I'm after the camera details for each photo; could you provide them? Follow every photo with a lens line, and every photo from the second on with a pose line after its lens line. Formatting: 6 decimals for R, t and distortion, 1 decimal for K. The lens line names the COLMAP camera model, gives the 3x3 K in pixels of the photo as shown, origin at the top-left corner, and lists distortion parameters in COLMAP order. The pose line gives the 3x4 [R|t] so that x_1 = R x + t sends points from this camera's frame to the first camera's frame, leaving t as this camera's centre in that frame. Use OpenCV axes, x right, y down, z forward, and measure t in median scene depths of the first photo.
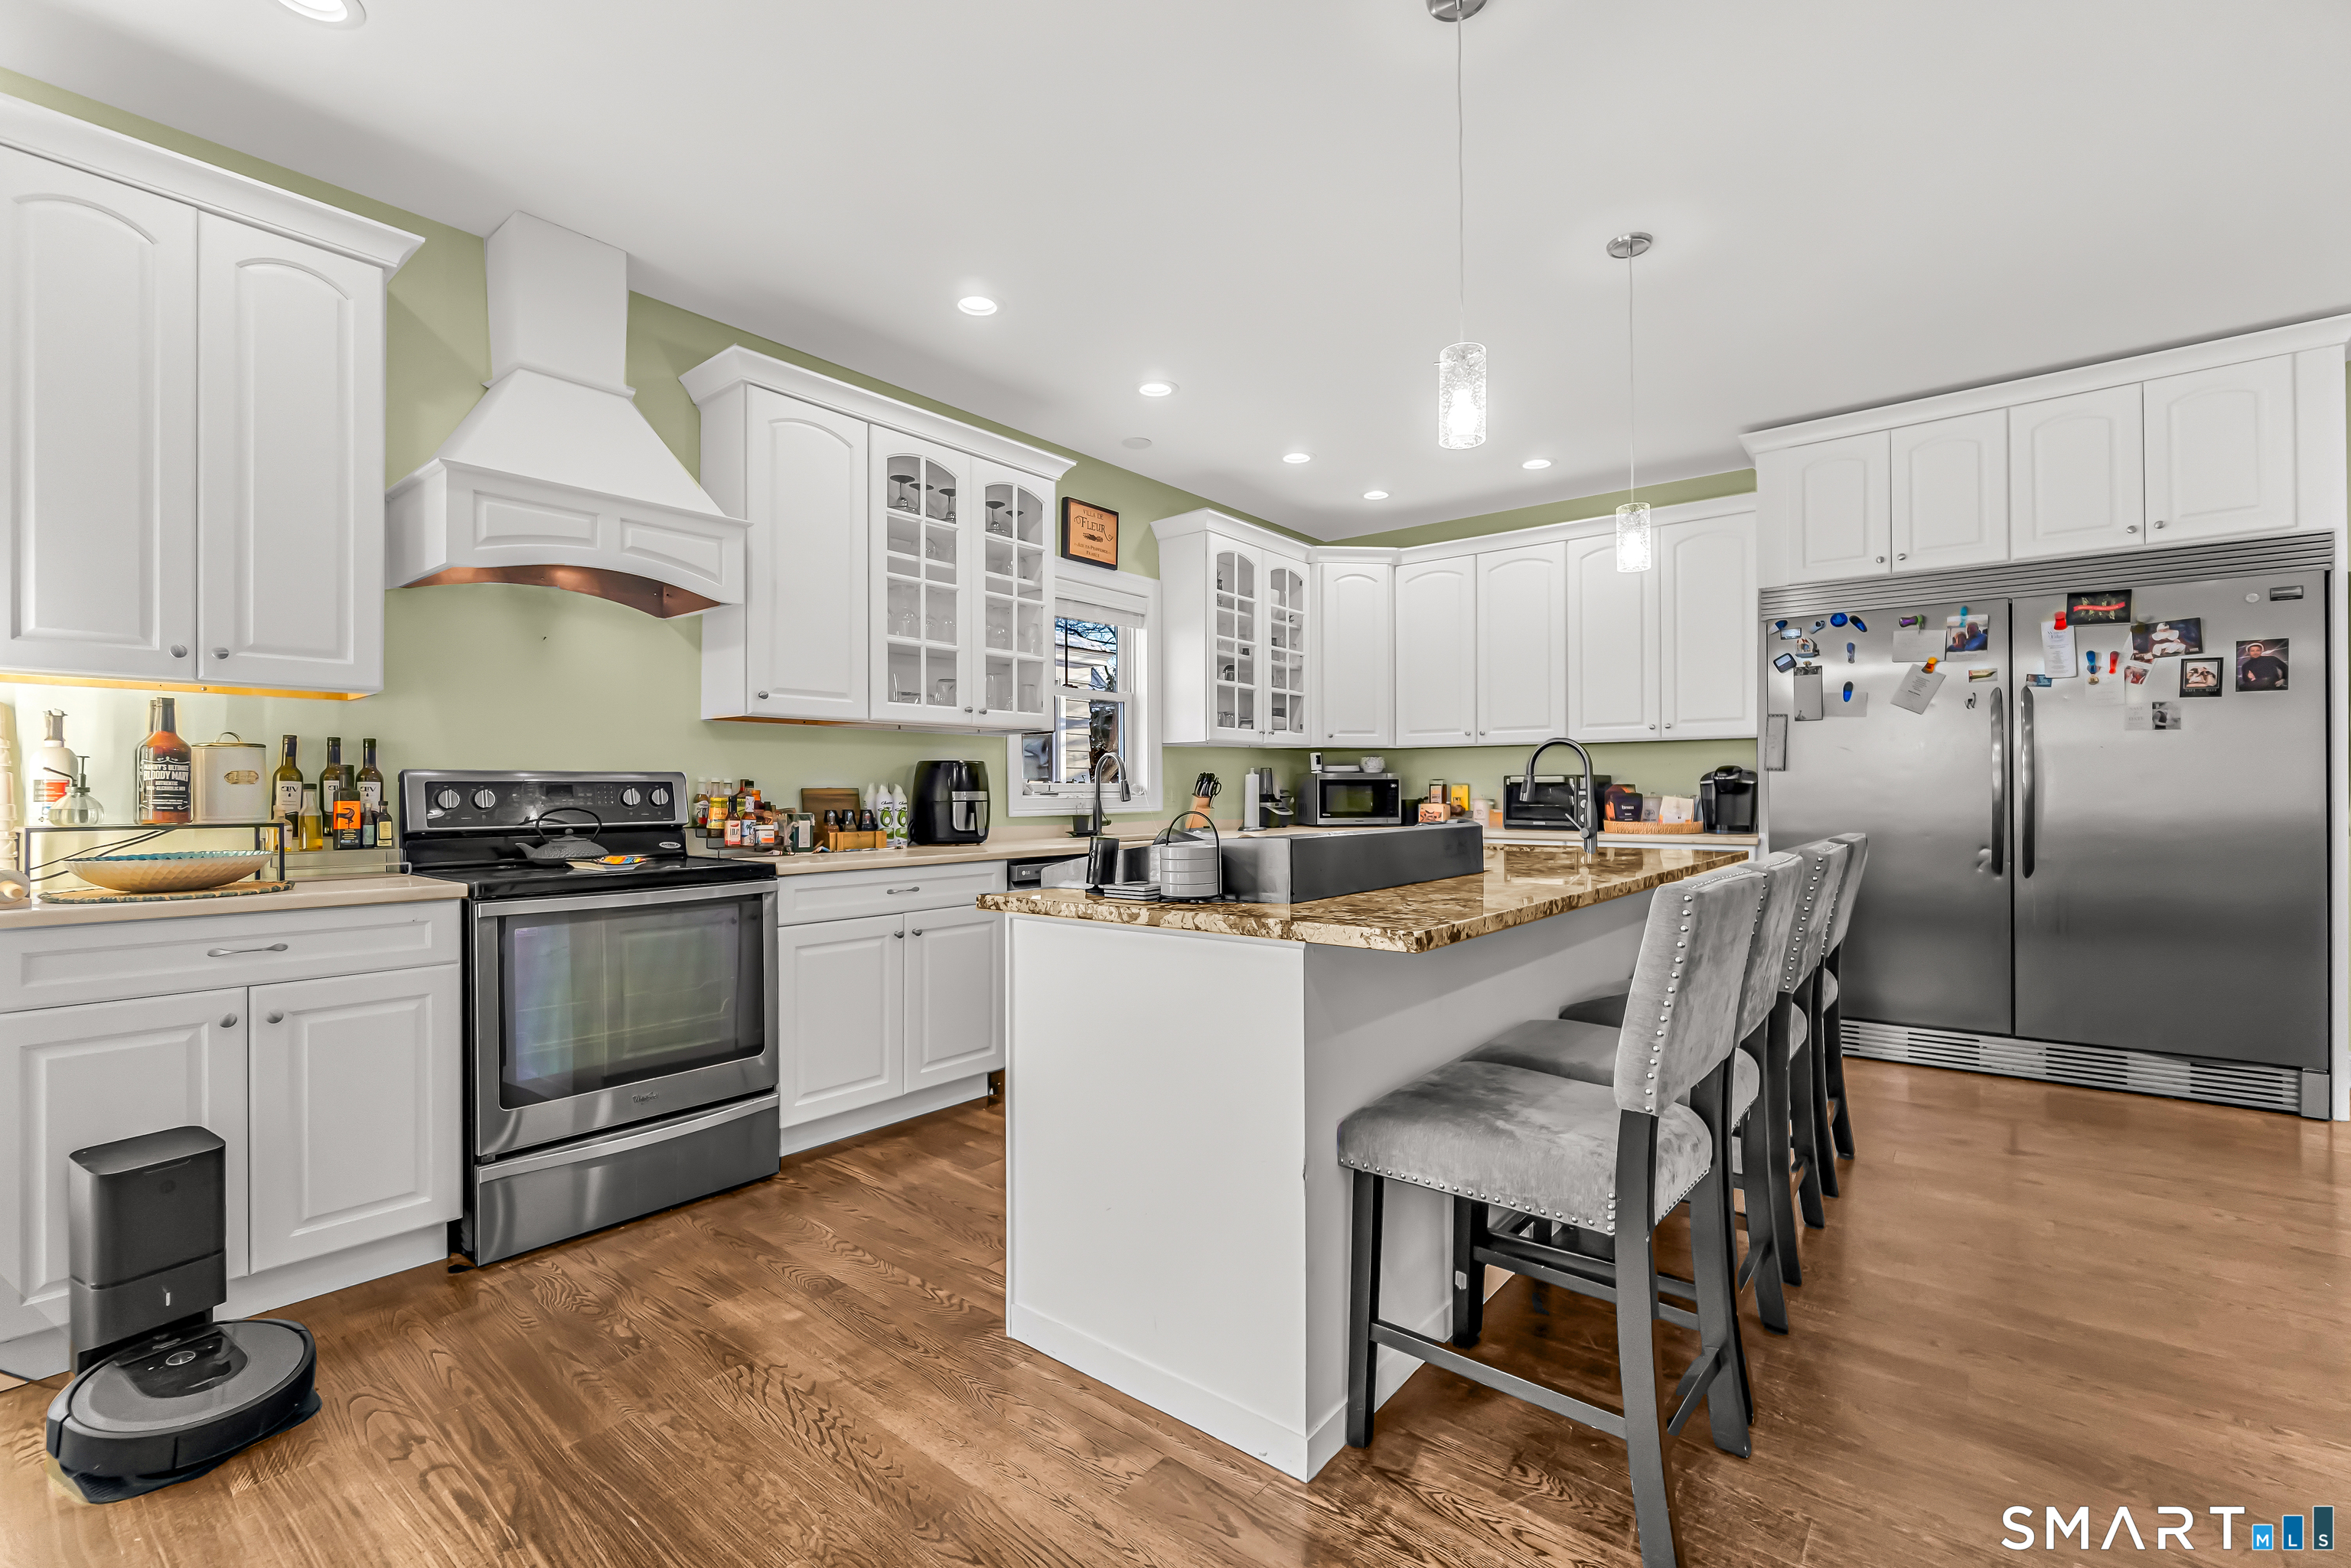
lens RADIAL K [[1010.9, 0, 1169.5], [0, 1010.9, 787.8], [0, 0, 1]] dist [-0.005330, -0.000690]
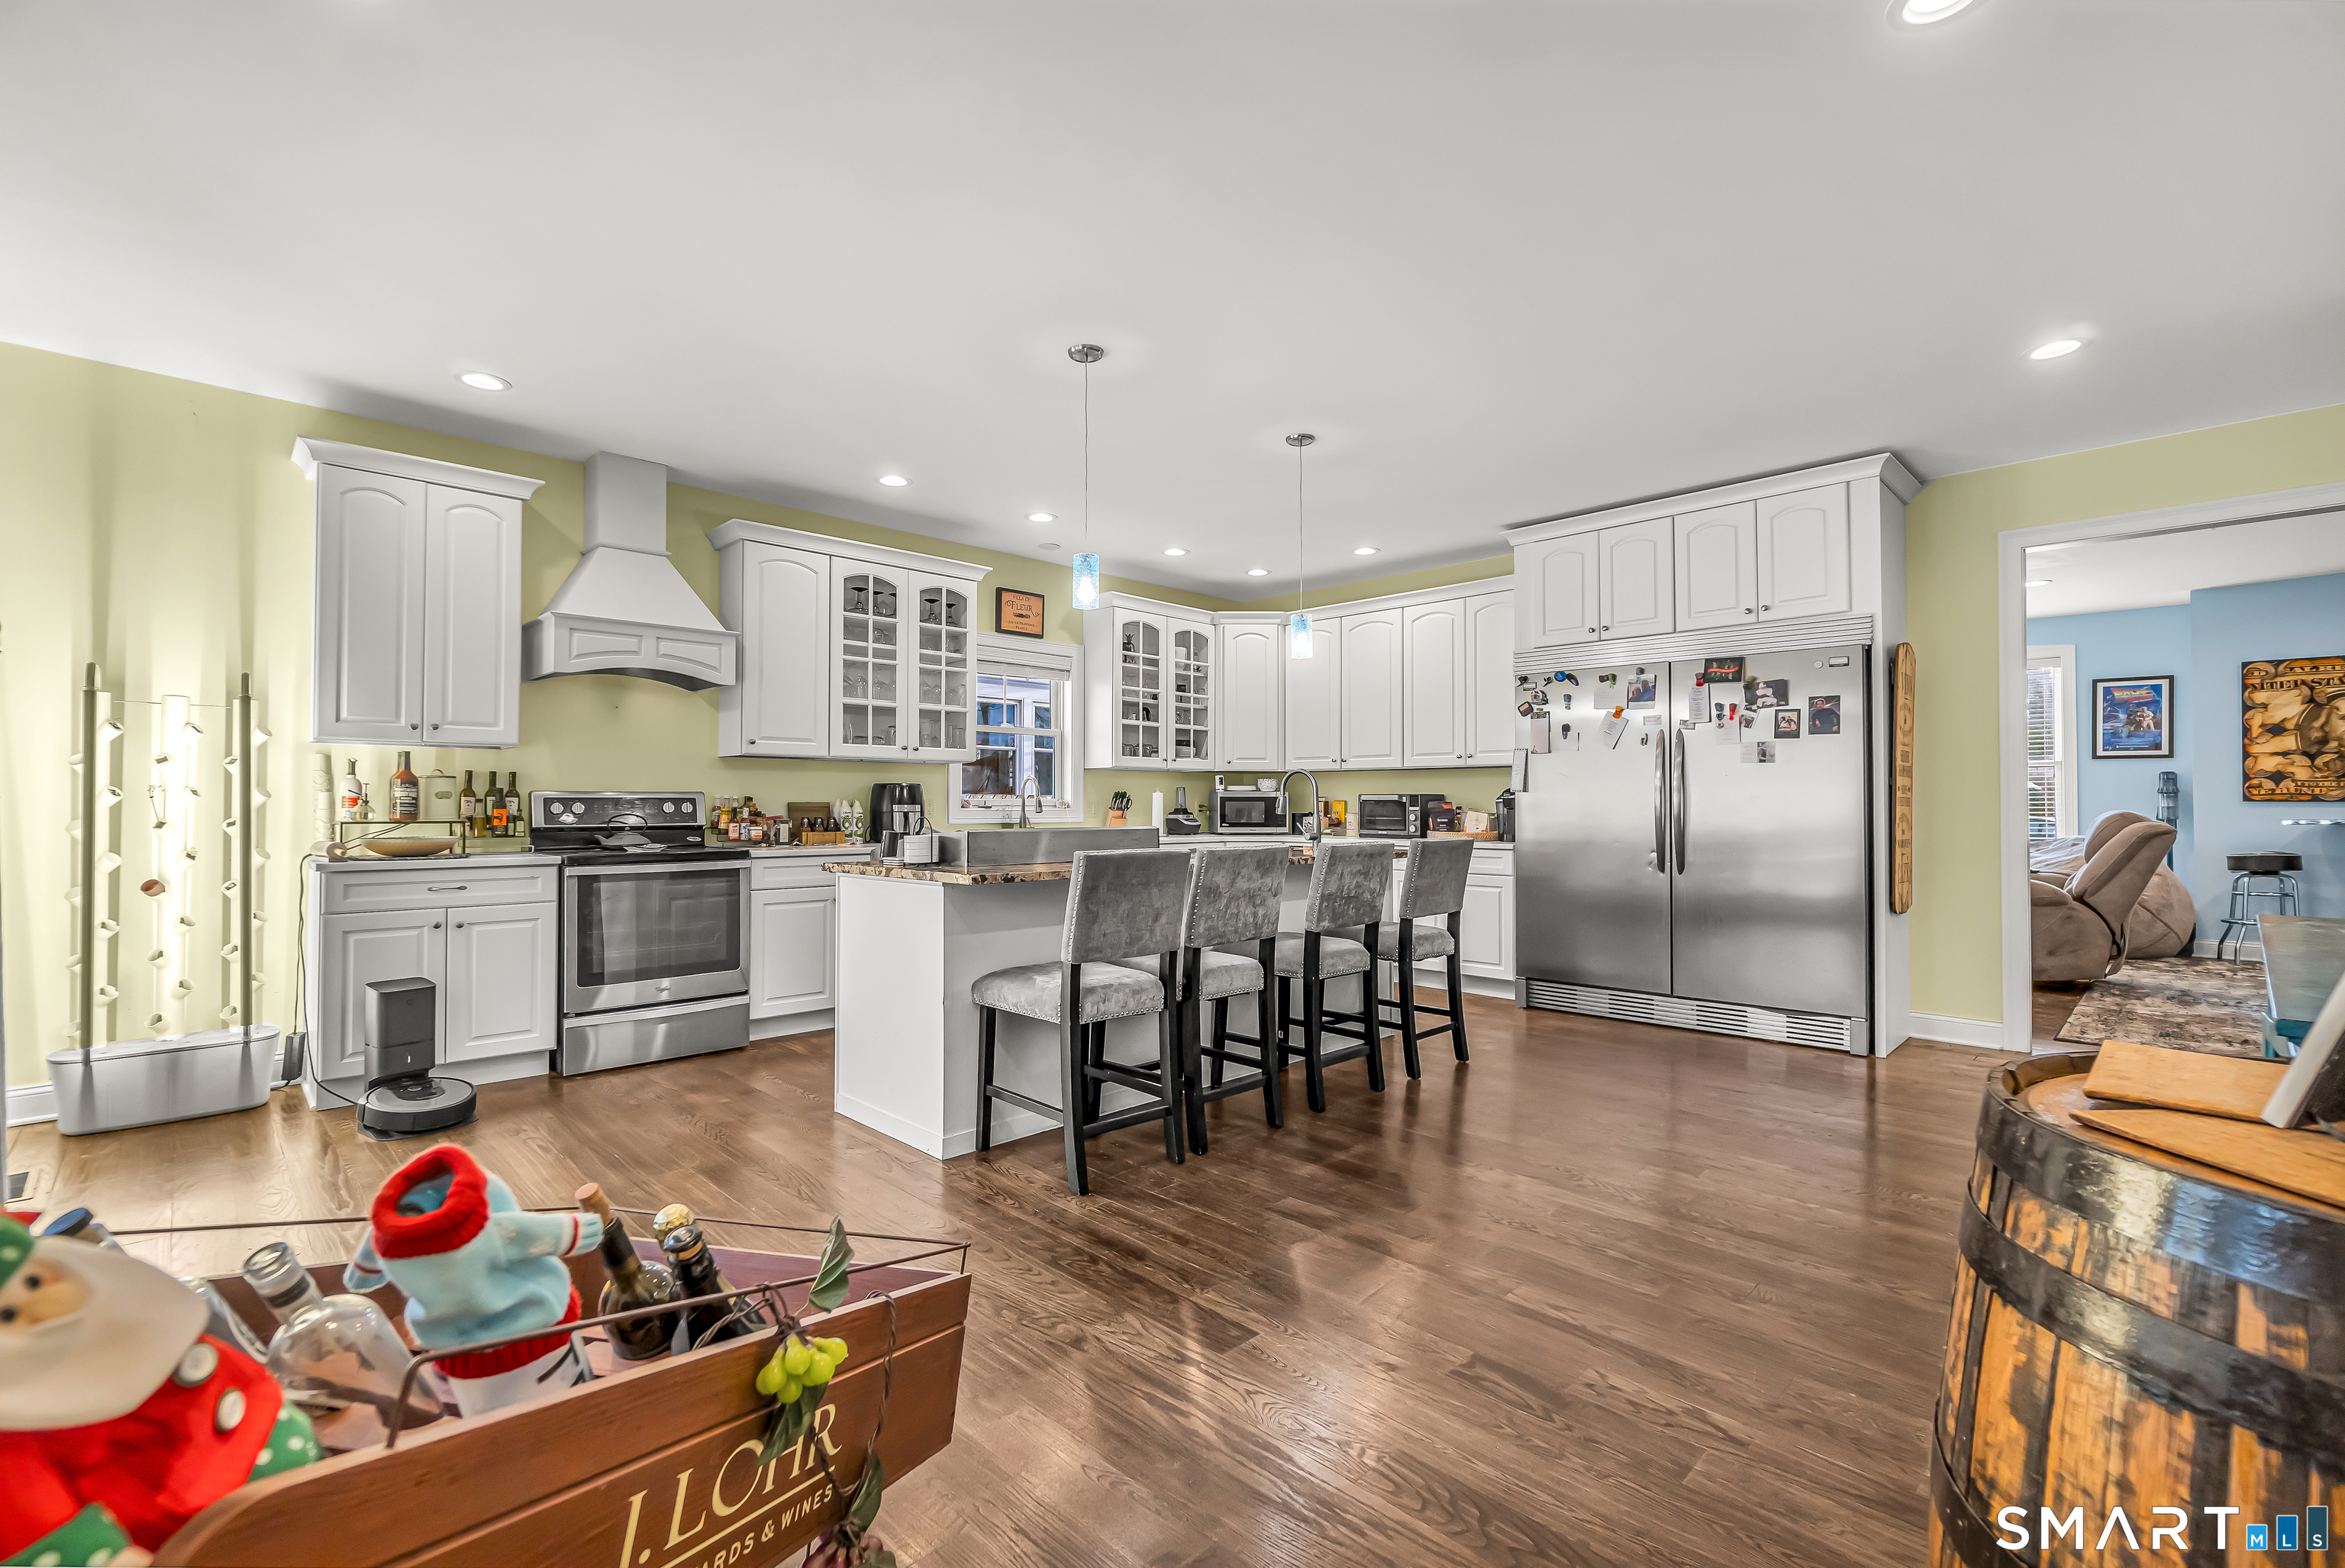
lens RADIAL K [[1022.6, 0, 1178.1], [0, 1022.6, 788.4], [0, 0, 1]] dist [-0.012810, -0.000042]
pose [[0.994161, 0.002734, -0.107869, 0.399616], [-0.004170, 0.999906, -0.013092, -0.003064], [0.107823, 0.013465, 0.994079, -0.459214]]
